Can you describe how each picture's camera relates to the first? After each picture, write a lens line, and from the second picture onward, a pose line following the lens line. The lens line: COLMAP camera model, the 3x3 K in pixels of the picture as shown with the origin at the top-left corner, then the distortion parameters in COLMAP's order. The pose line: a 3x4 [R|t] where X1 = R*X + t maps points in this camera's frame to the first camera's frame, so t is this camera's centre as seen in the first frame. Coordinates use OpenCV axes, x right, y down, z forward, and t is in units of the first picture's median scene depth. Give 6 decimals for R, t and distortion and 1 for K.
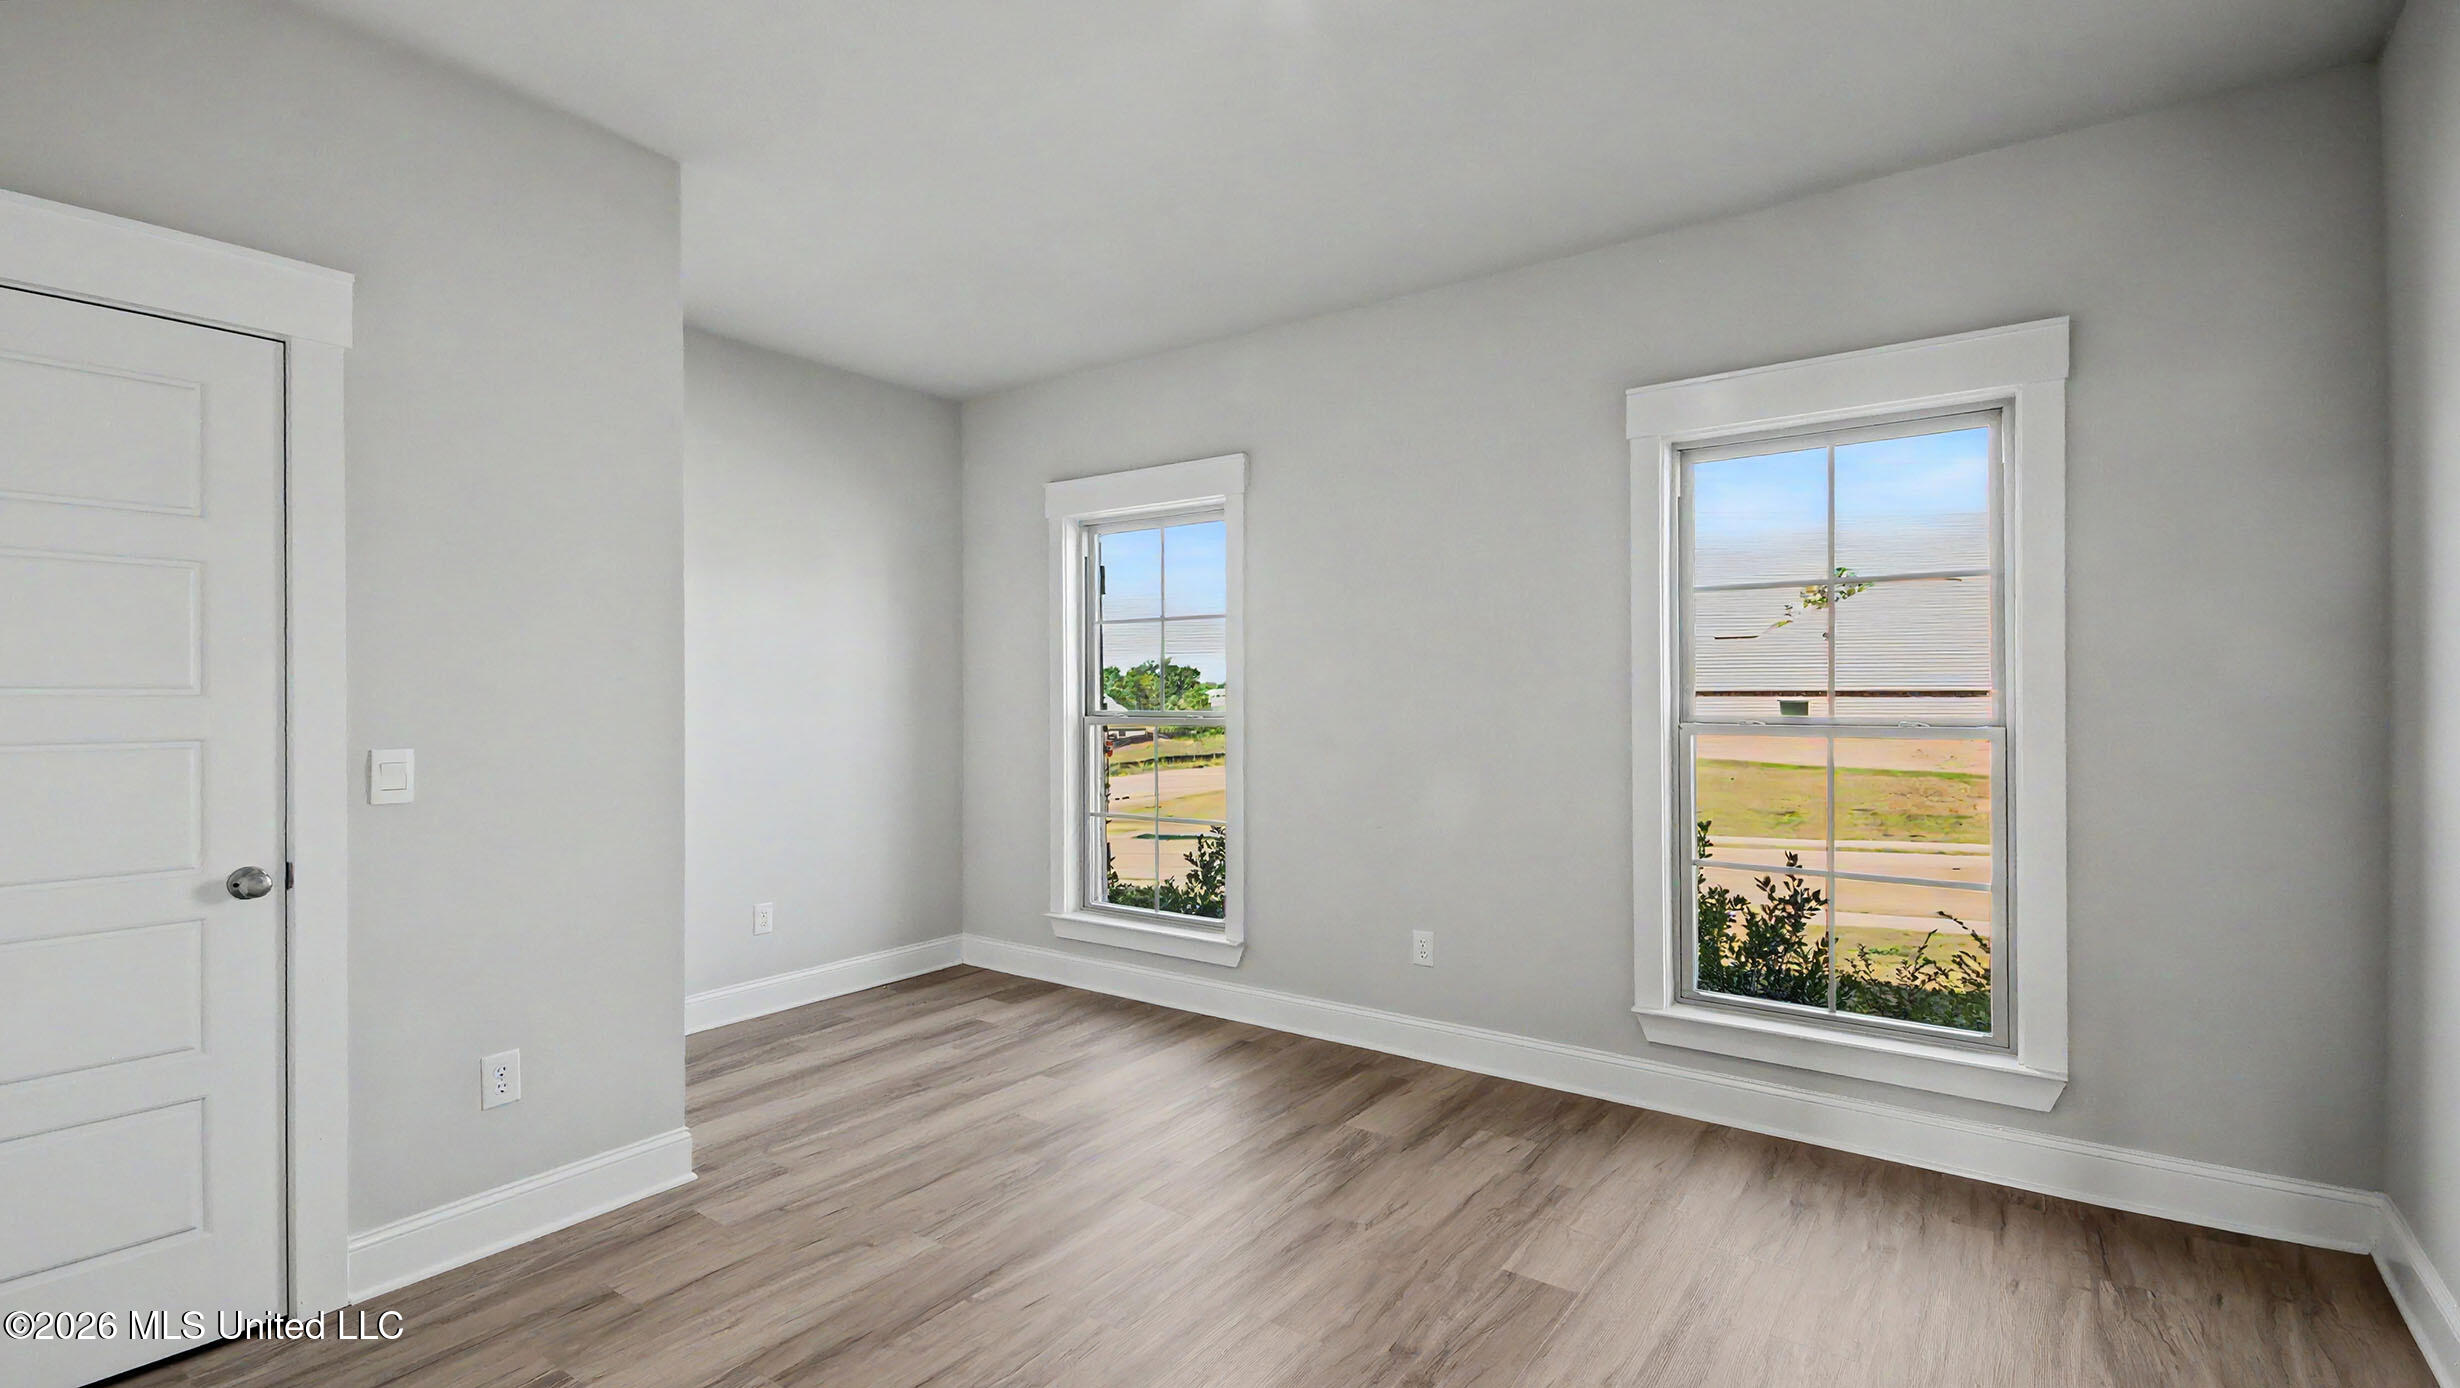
lens RADIAL K [[1126.0, 0, 1203.3], [0, 1126.0, 689.1], [0, 0, 1]] dist [-0.001714, 0.000034]
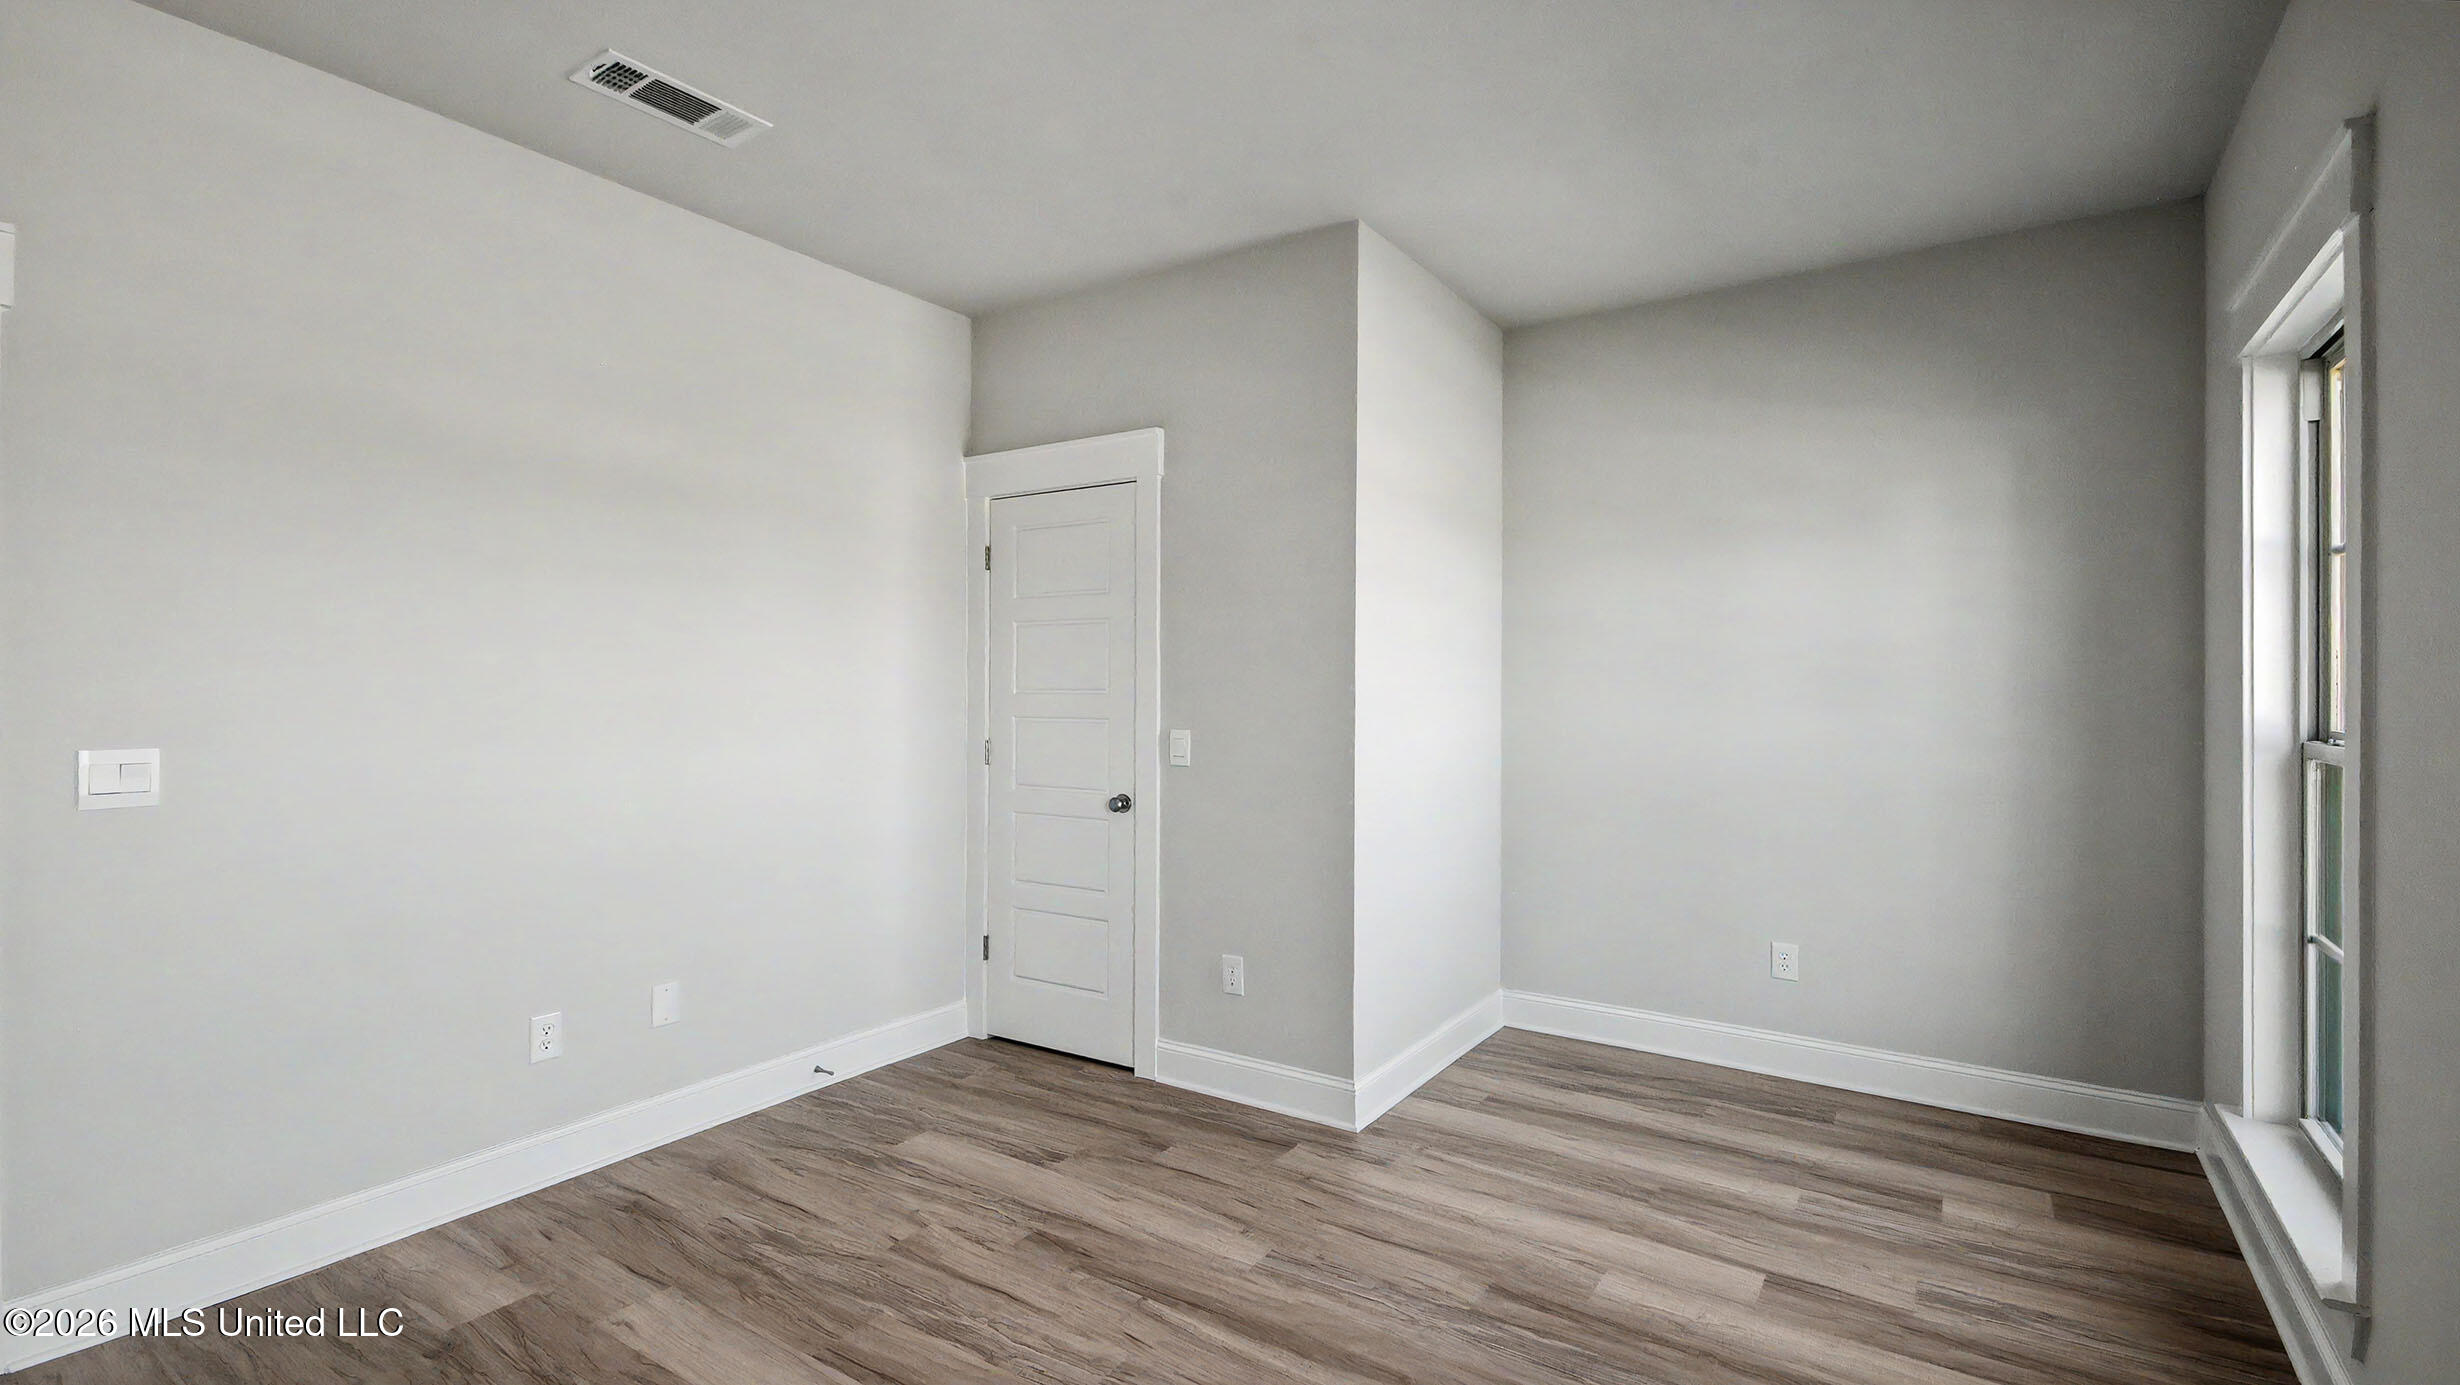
lens RADIAL K [[1075.6, 0, 1209.2], [0, 1075.6, 683.3], [0, 0, 1]] dist [0.034588, -0.005521]
pose [[0.033404, -0.006469, -0.999421, 0.499206], [0.002930, 0.999975, -0.006375, -0.000207], [0.999438, -0.002715, 0.033422, 0.670294]]
